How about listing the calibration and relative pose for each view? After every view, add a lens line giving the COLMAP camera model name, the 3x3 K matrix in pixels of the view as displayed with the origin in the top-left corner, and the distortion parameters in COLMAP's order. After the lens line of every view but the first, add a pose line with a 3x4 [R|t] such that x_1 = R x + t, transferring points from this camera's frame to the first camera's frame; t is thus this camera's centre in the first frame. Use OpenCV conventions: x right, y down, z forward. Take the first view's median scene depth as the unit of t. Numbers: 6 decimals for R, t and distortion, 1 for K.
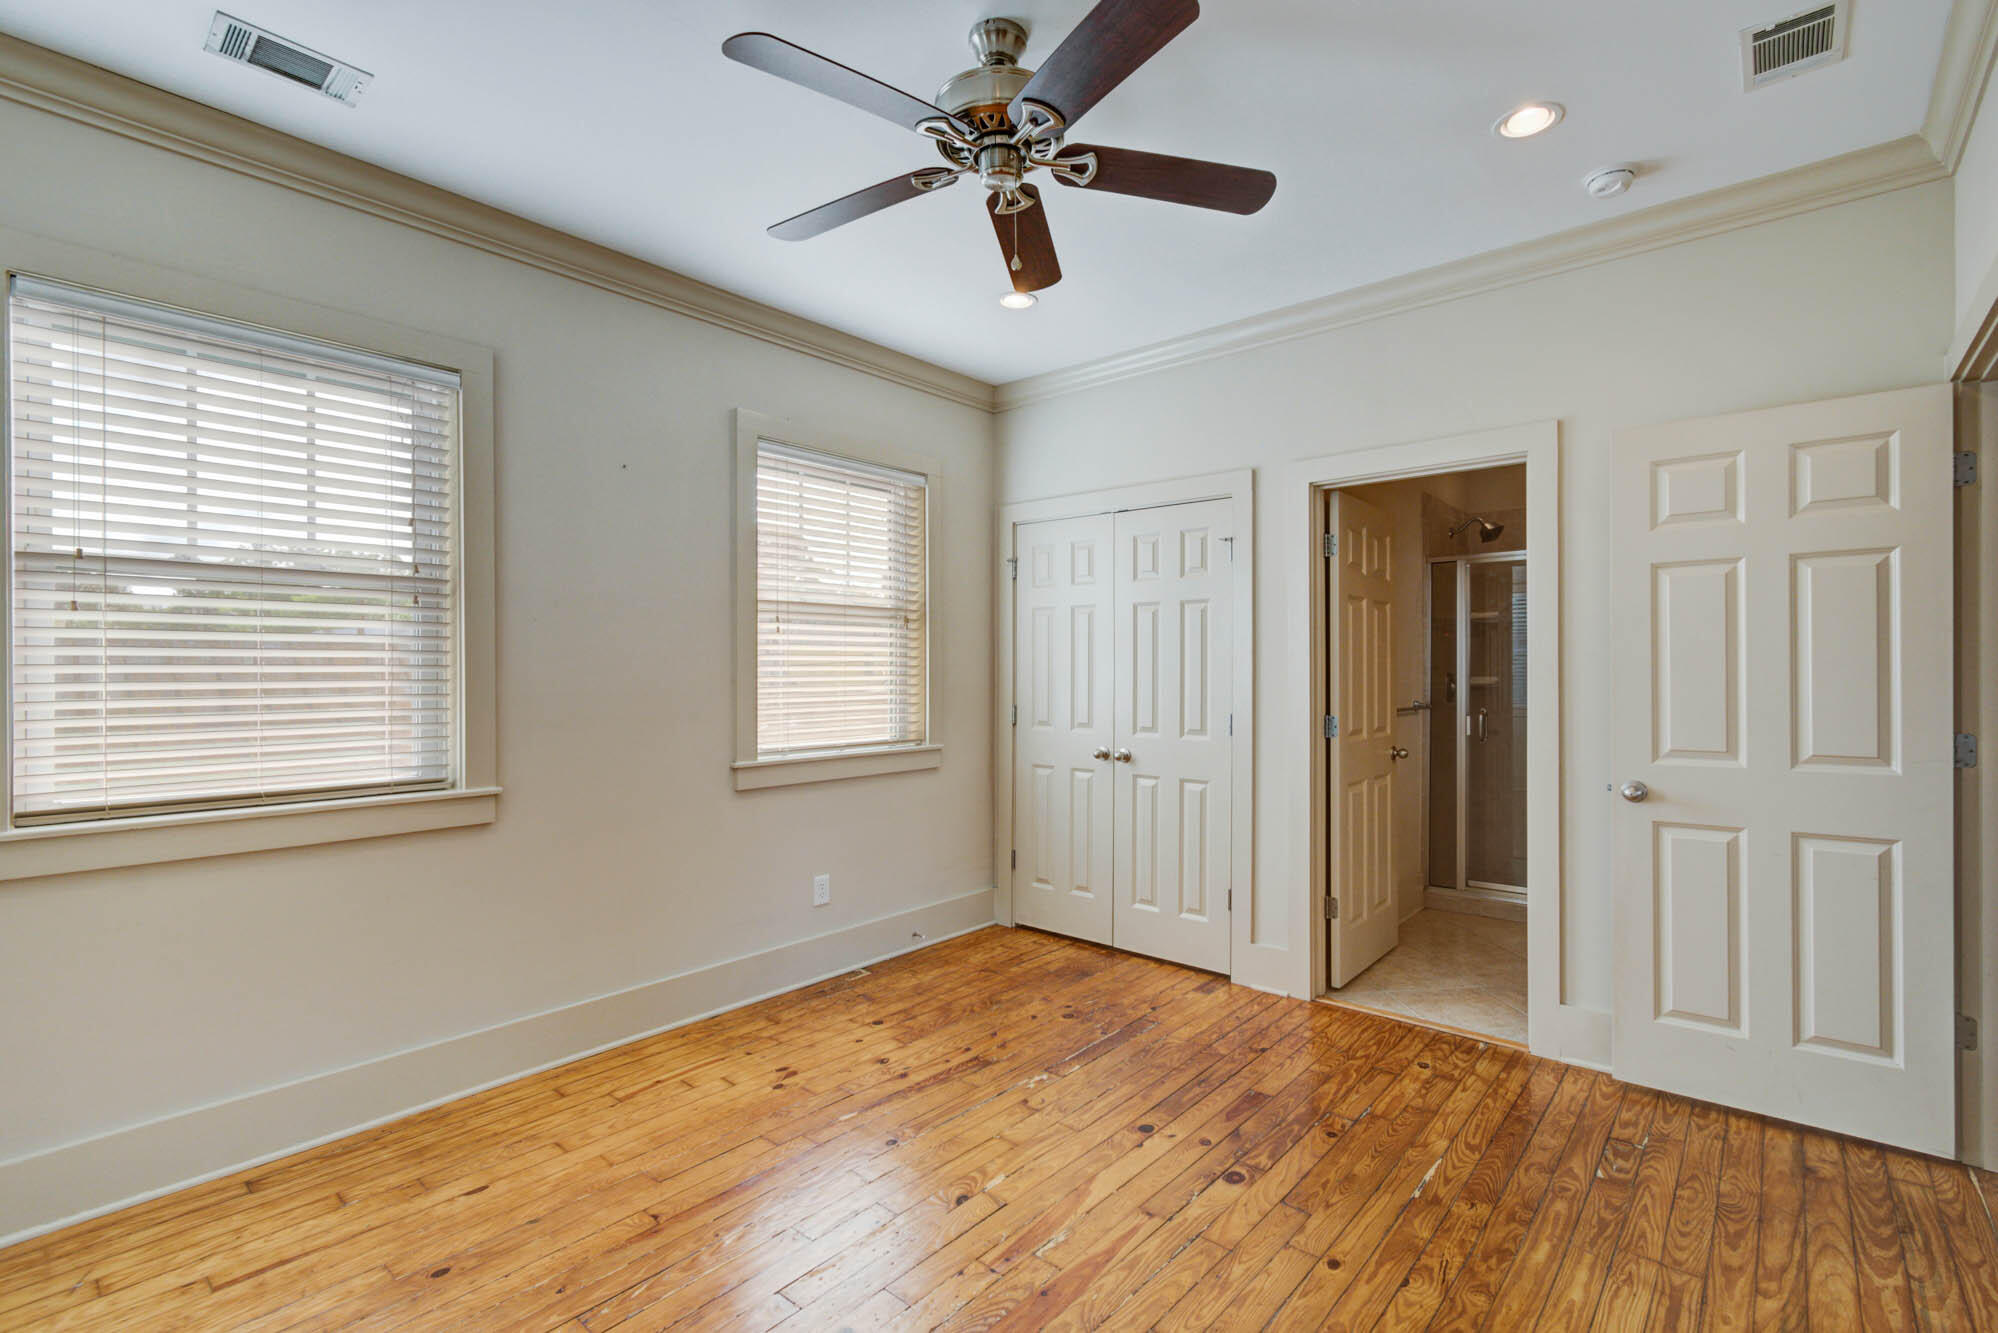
lens RADIAL K [[906.6, 0, 1005.9], [0, 906.6, 663.8], [0, 0, 1]] dist [-0.000447, 0.000253]
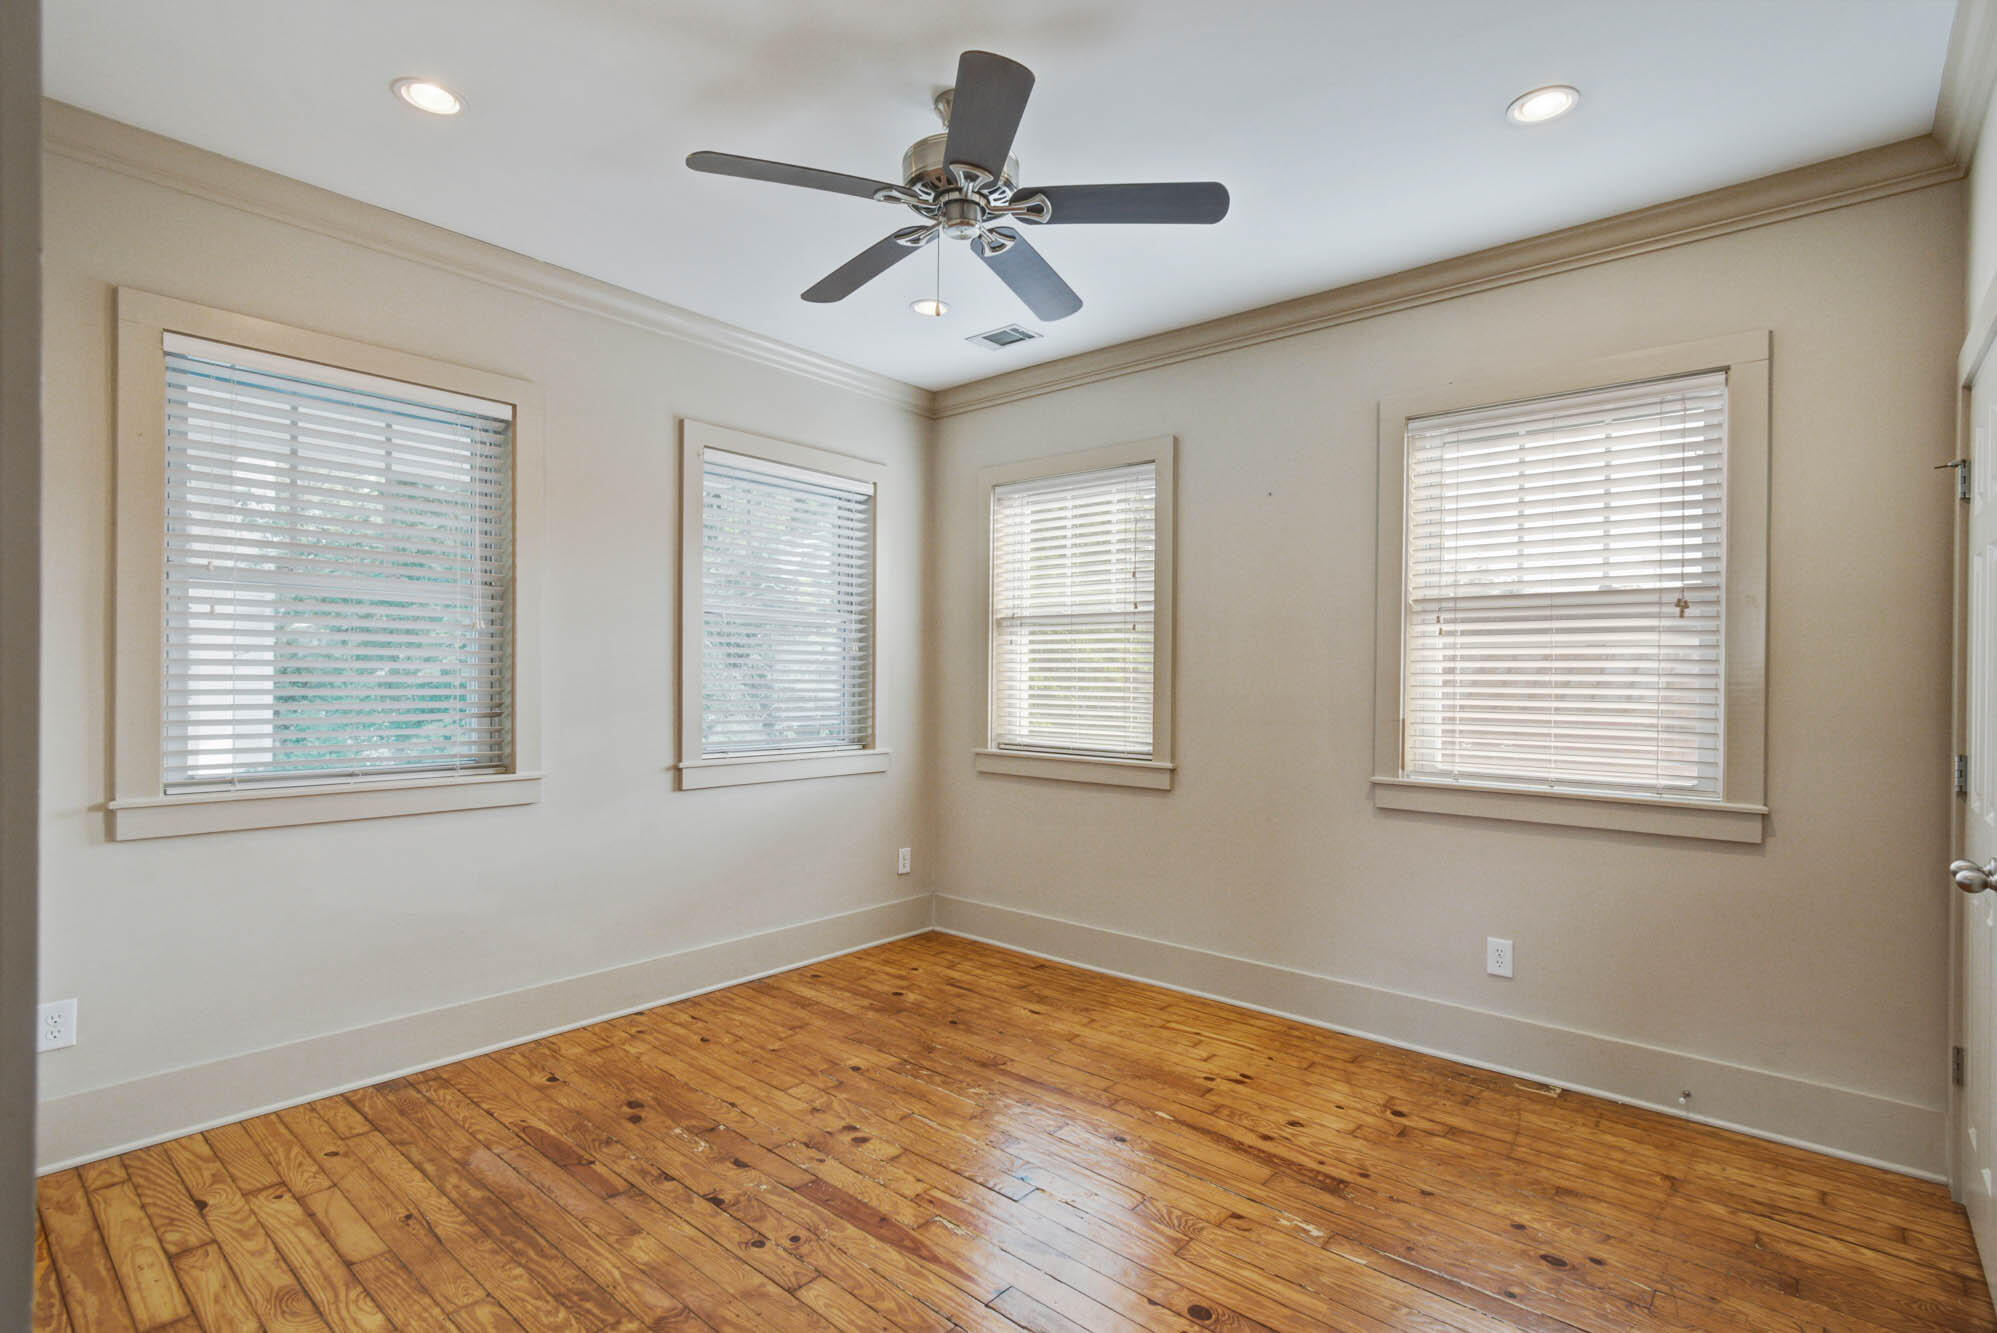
lens RADIAL K [[953.6, 0, 1037.6], [0, 953.6, 658.8], [0, 0, 1]] dist [-0.000712, 0.000250]
pose [[0.020275, -0.013279, -0.999706, 0.795735], [-0.001975, 0.999909, -0.013321, 0.001101], [0.999792, 0.002244, 0.020247, 0.738376]]
